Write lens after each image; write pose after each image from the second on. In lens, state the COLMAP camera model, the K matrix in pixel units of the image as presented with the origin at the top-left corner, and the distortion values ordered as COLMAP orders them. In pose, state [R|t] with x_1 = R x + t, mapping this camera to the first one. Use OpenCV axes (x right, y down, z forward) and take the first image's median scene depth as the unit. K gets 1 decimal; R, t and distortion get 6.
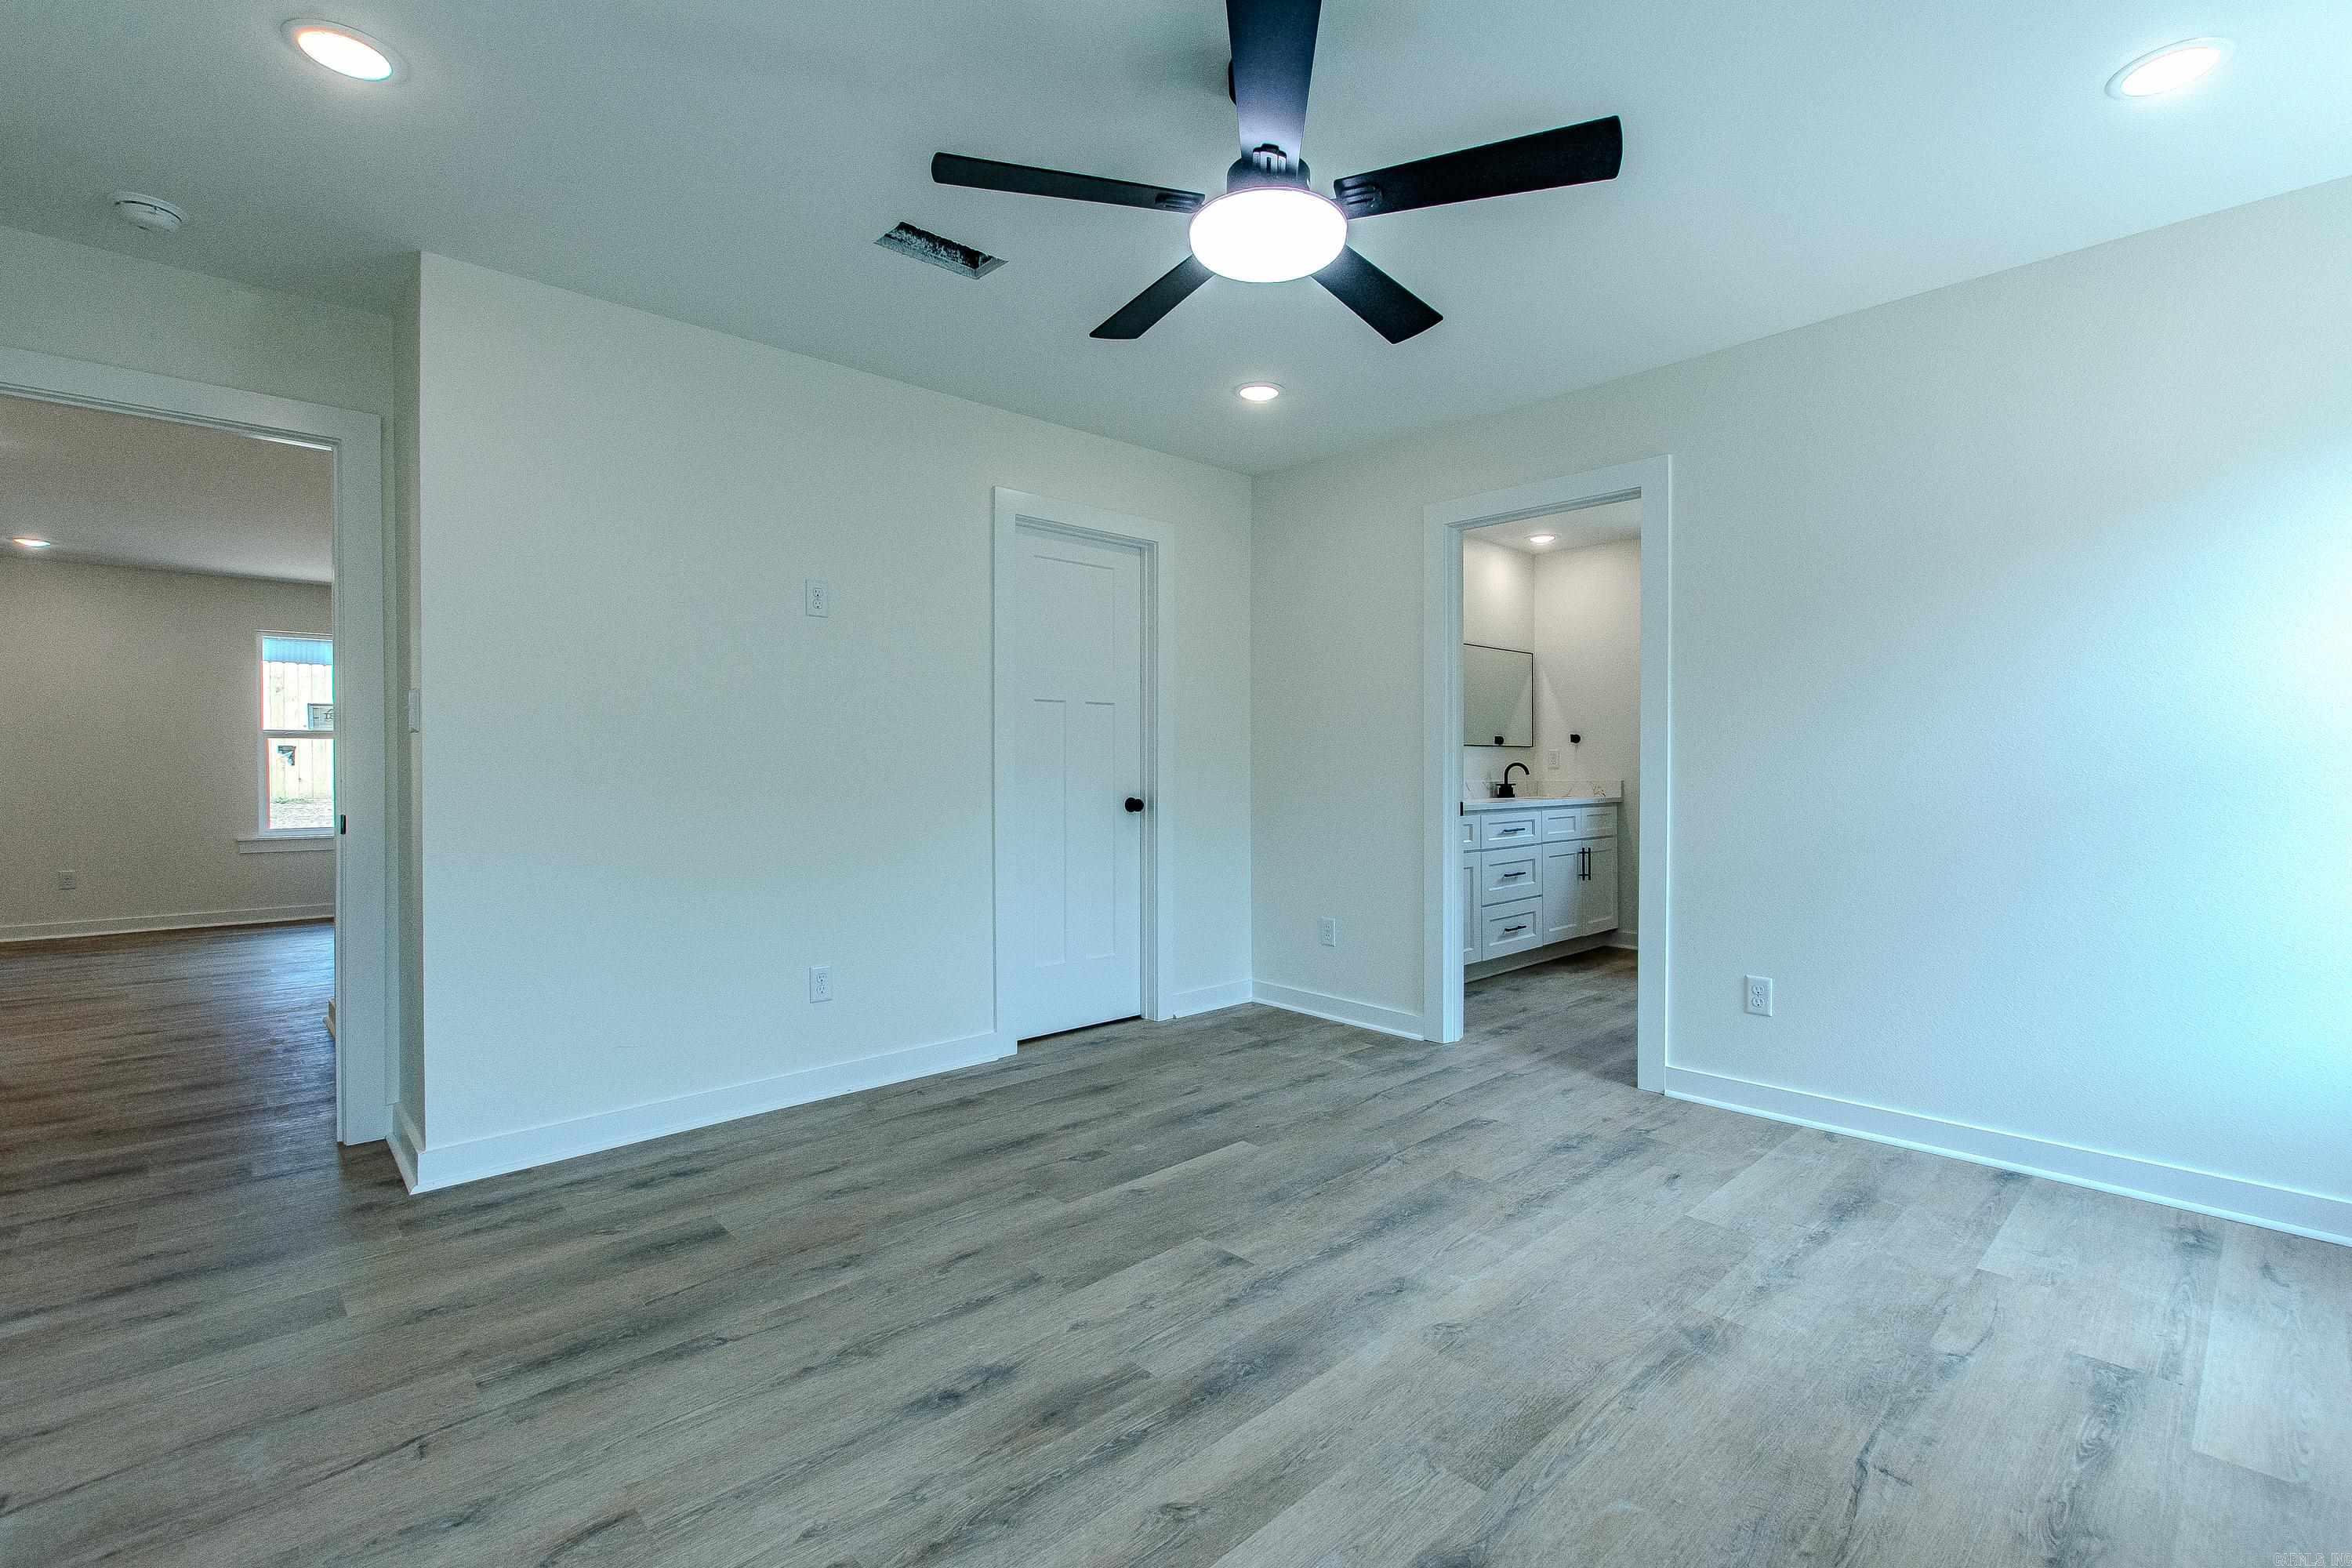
lens RADIAL K [[1047.7, 0, 1186.3], [0, 1047.7, 776.0], [0, 0, 1]] dist [0.000089, -0.001155]
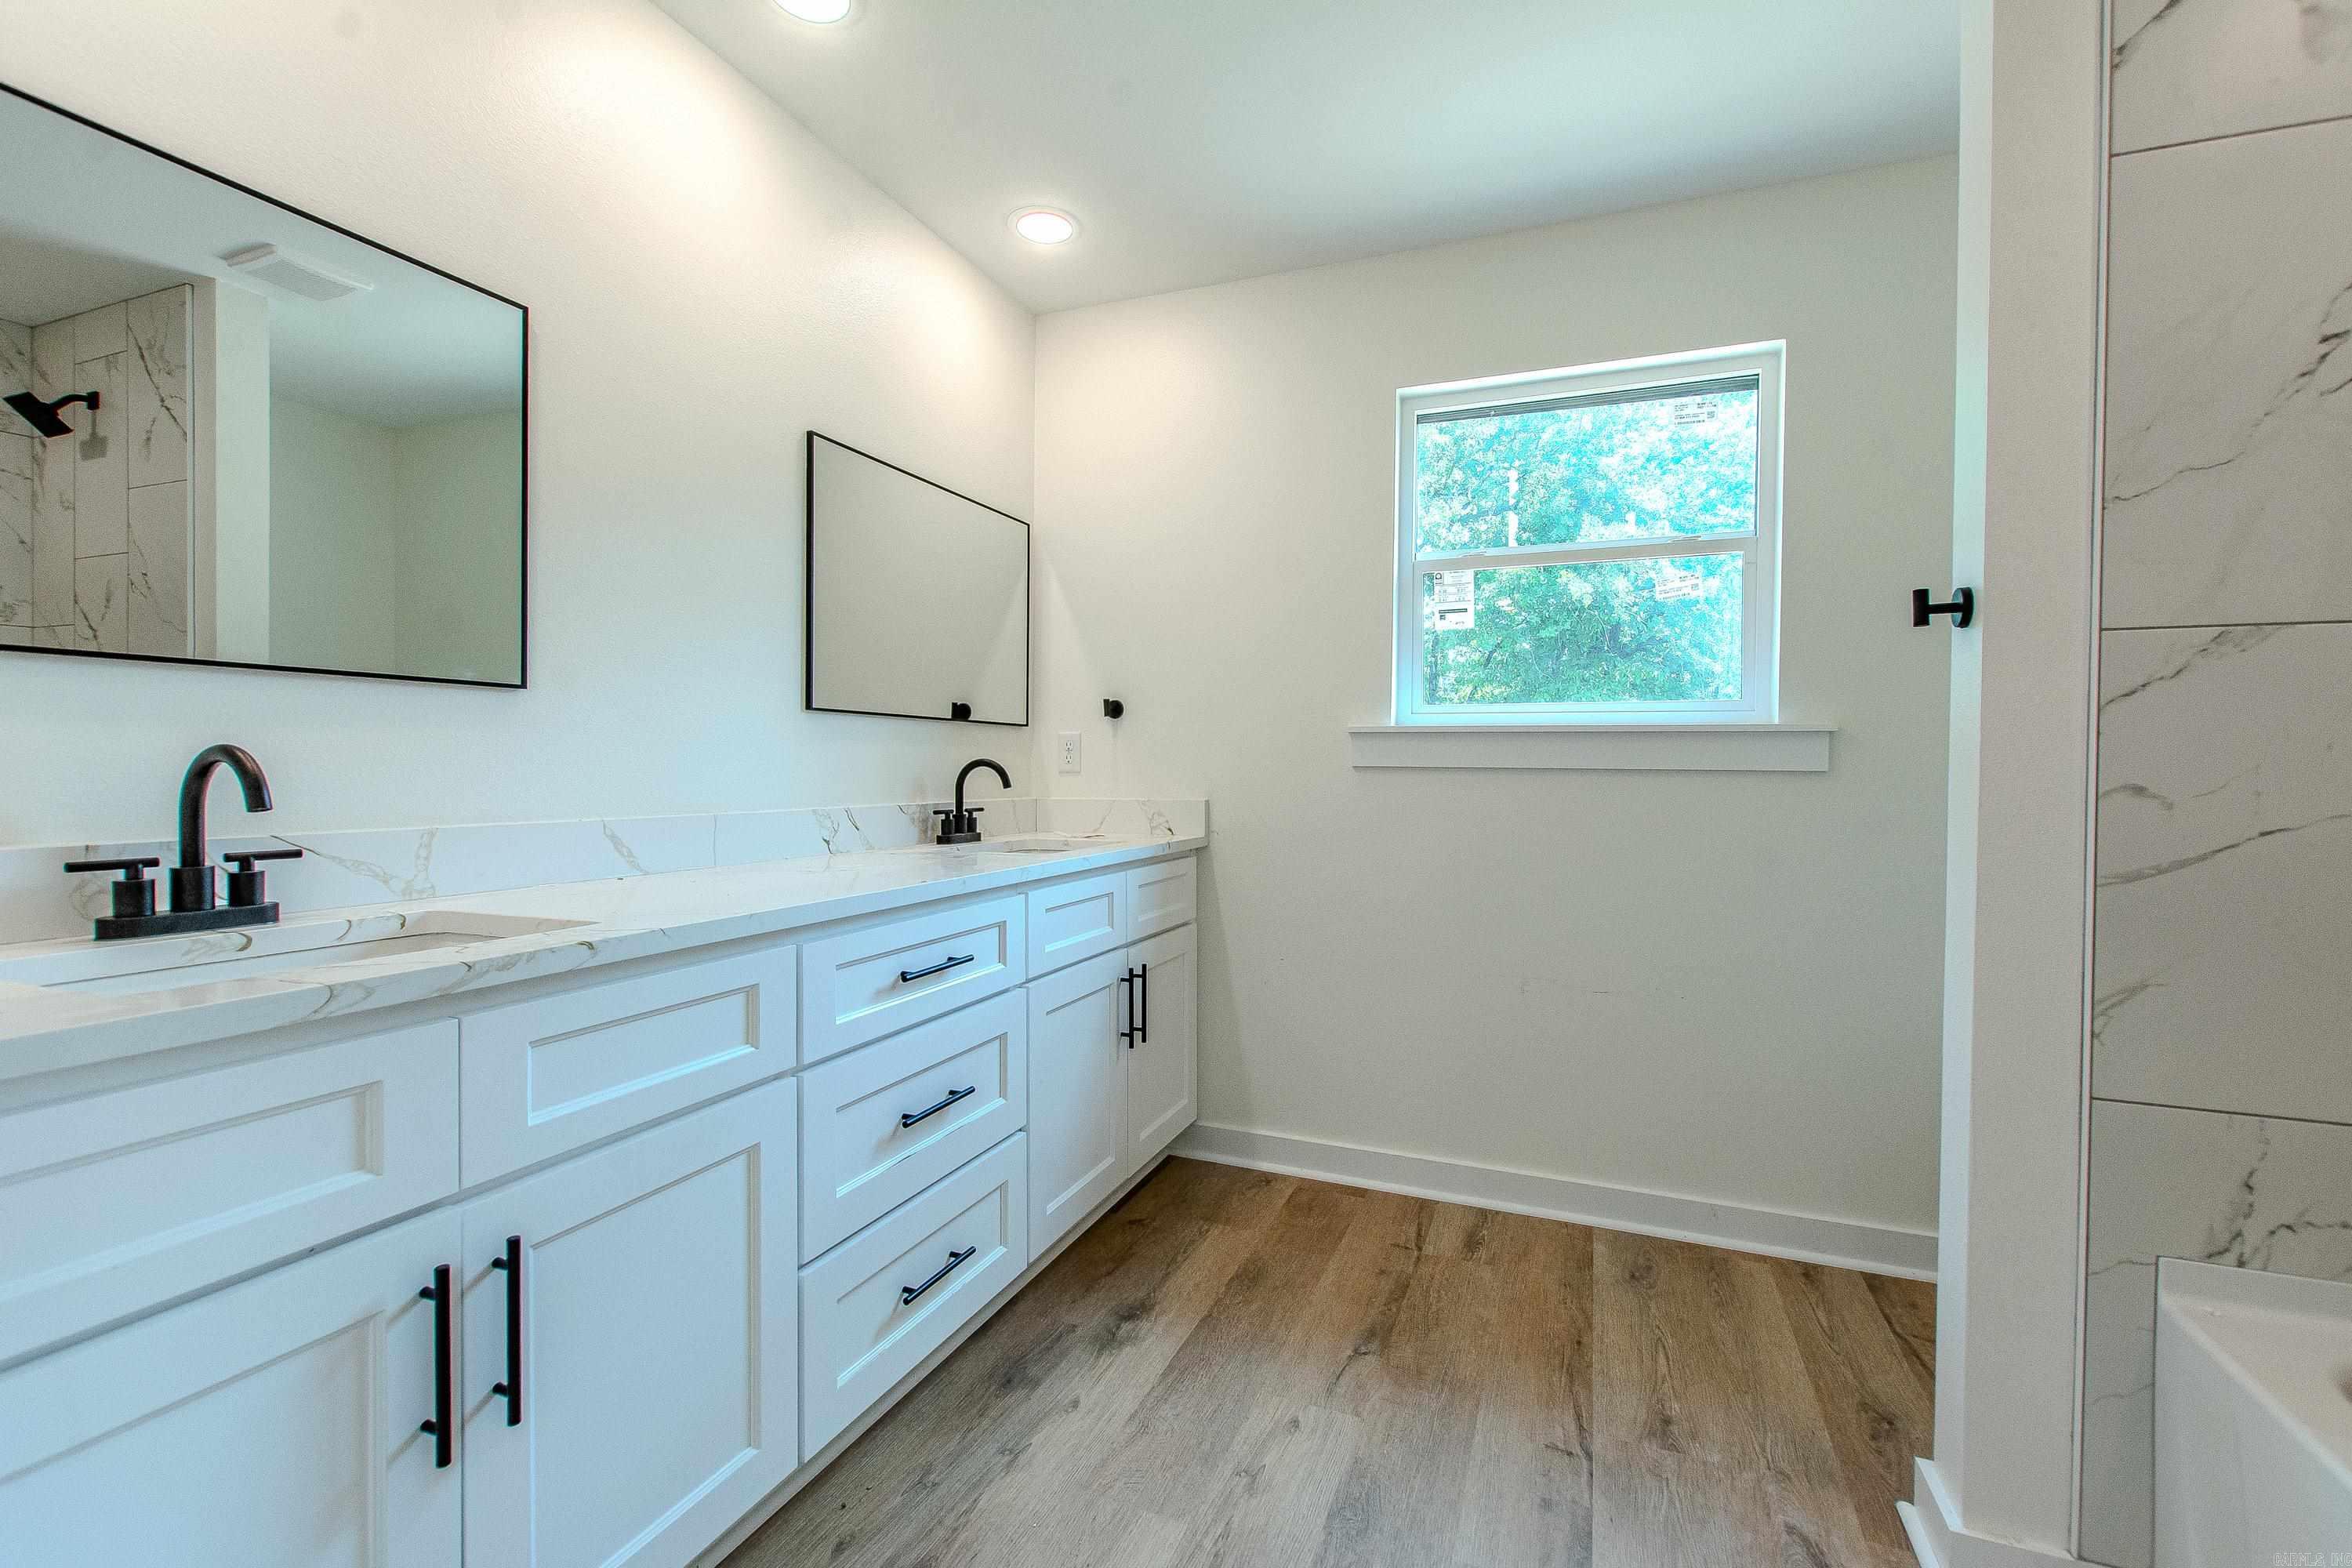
lens RADIAL K [[1047.7, 0, 1186.3], [0, 1047.7, 776.0], [0, 0, 1]] dist [0.000089, -0.001155]
pose [[0.907772, 0.007517, 0.419398, 0.265580], [-0.009030, 0.999958, 0.001621, -0.009348], [-0.419368, -0.005259, 0.907801, 0.726896]]
